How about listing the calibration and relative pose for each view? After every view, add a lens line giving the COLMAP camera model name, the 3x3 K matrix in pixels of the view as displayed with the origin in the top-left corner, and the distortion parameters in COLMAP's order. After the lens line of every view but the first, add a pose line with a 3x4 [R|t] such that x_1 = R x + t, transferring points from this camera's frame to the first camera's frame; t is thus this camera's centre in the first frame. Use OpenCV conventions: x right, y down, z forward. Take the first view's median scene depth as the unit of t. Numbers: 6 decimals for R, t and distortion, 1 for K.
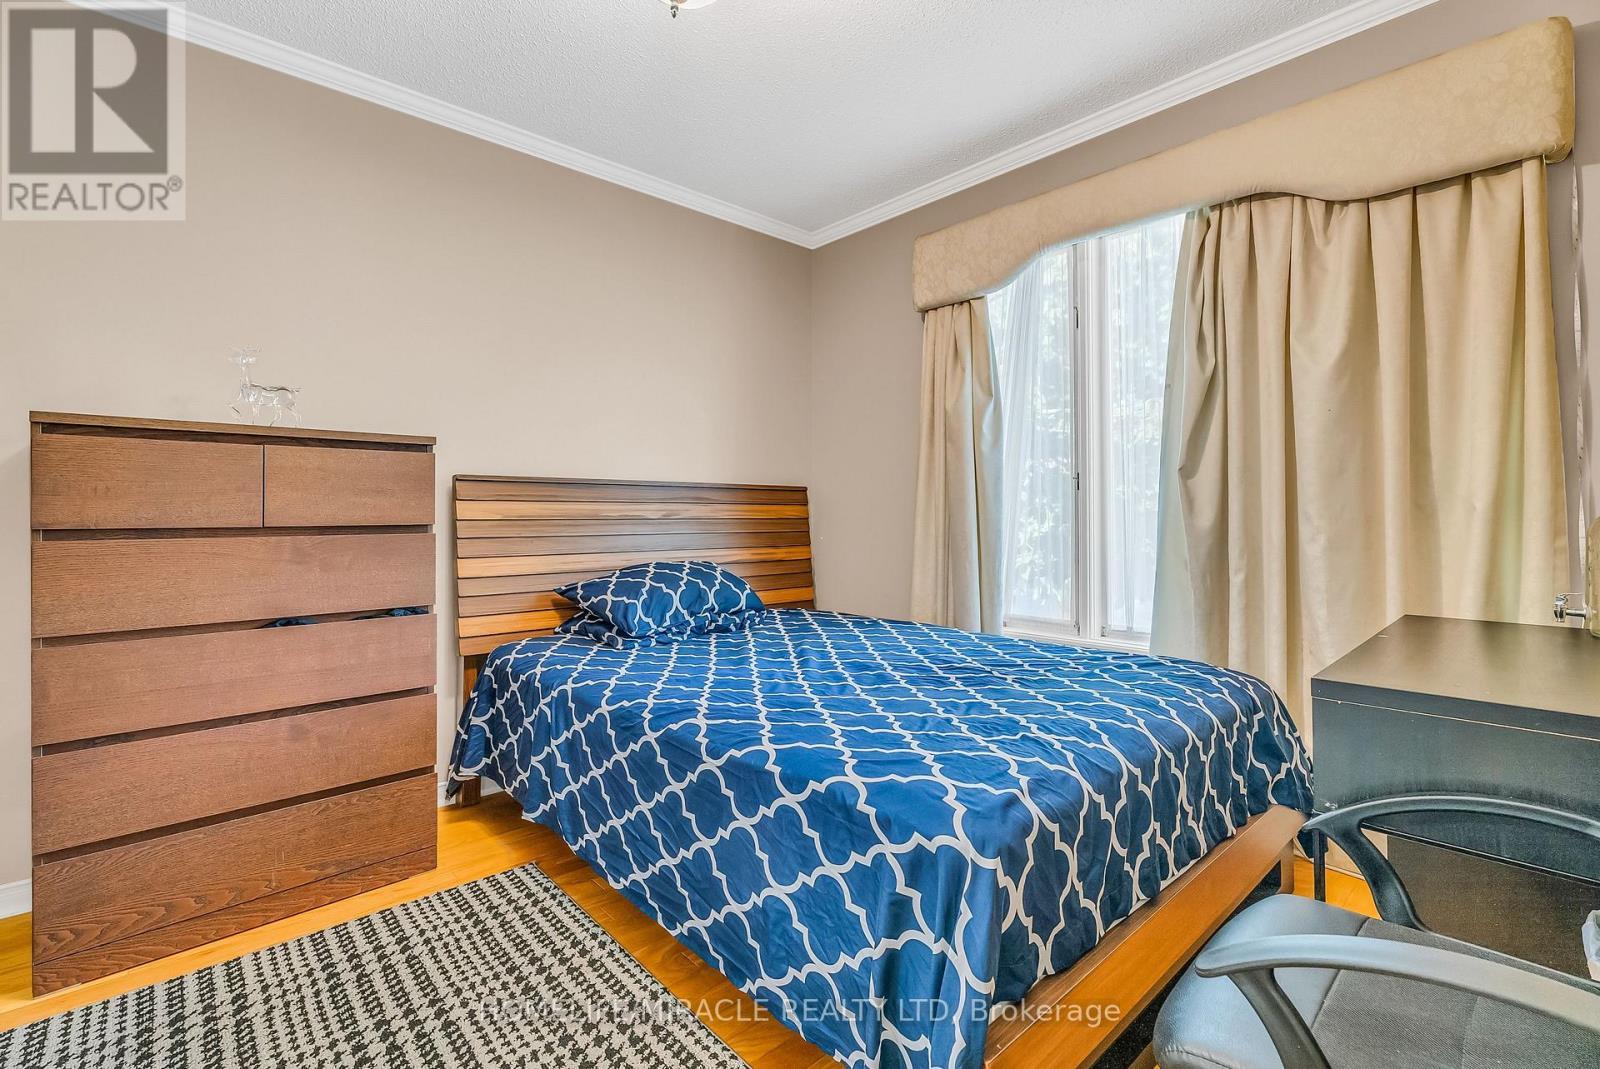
lens RADIAL K [[727.5, 0, 795.6], [0, 727.5, 521.8], [0, 0, 1]] dist [0.001265, 0.001096]
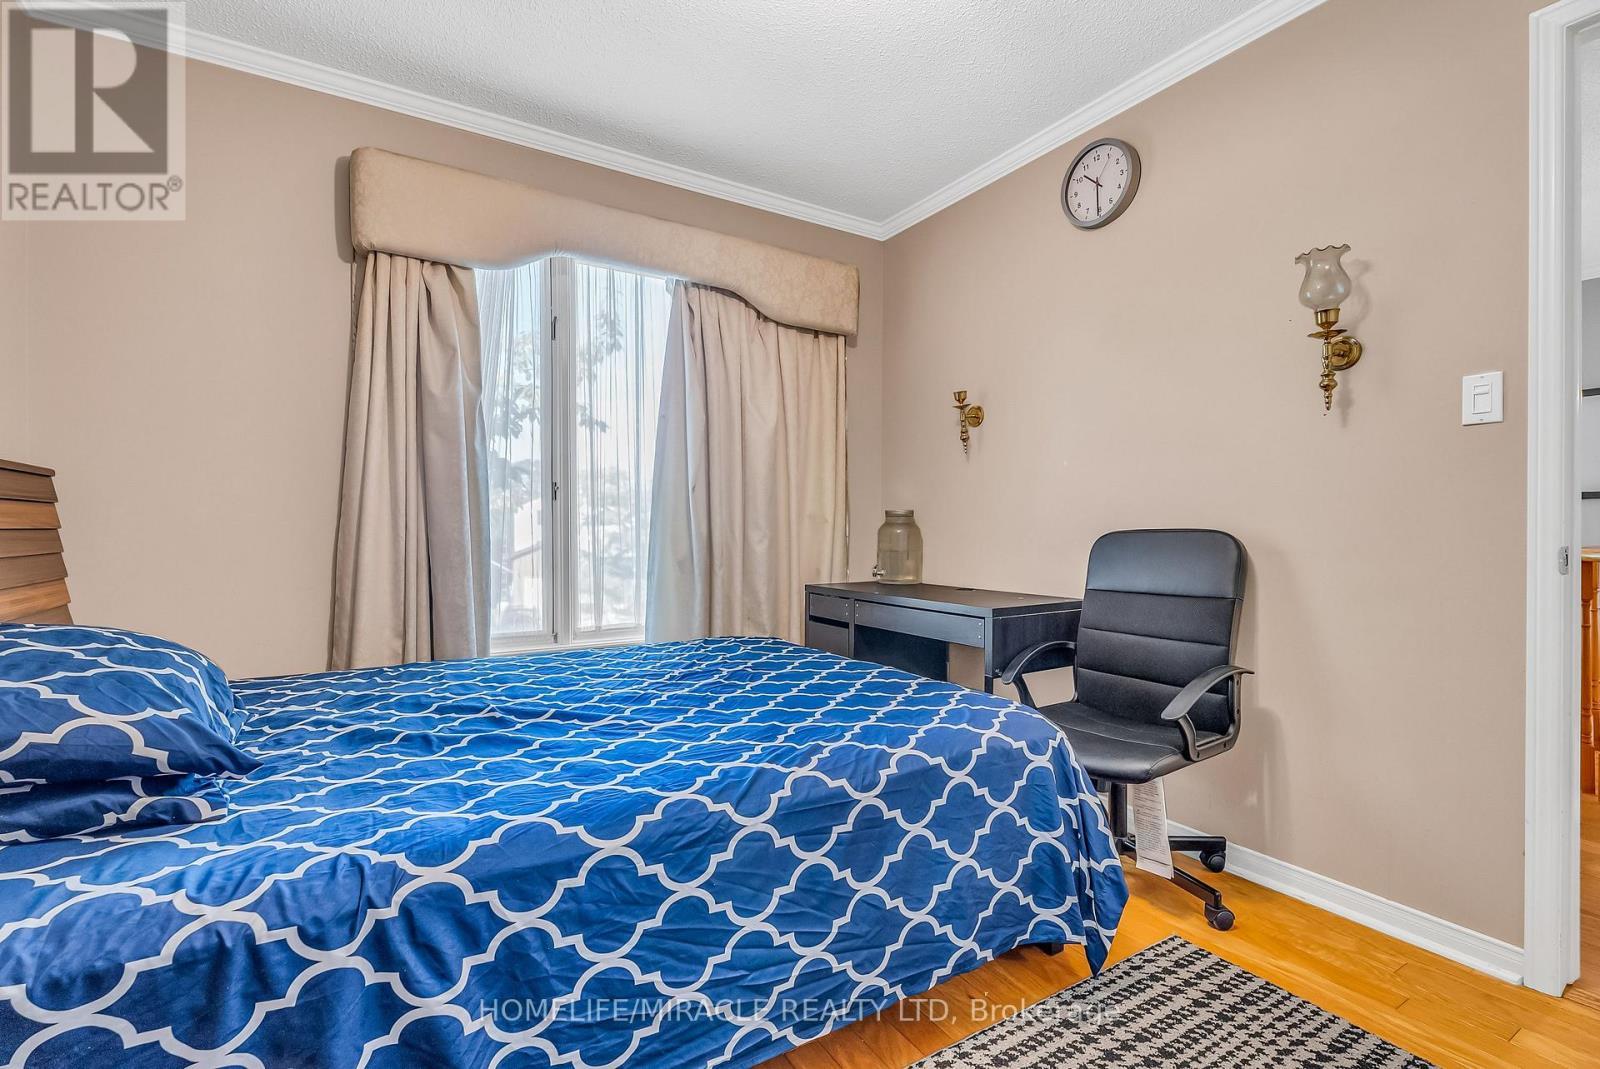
lens RADIAL K [[727.5, 0, 799.4], [0, 727.5, 530.9], [0, 0, 1]] dist [0.001265, 0.001096]
pose [[0.180489, -0.009784, 0.983528, -0.732873], [0.004703, 0.999948, 0.009084, -0.009424], [-0.983566, 0.002986, 0.180525, 0.652949]]
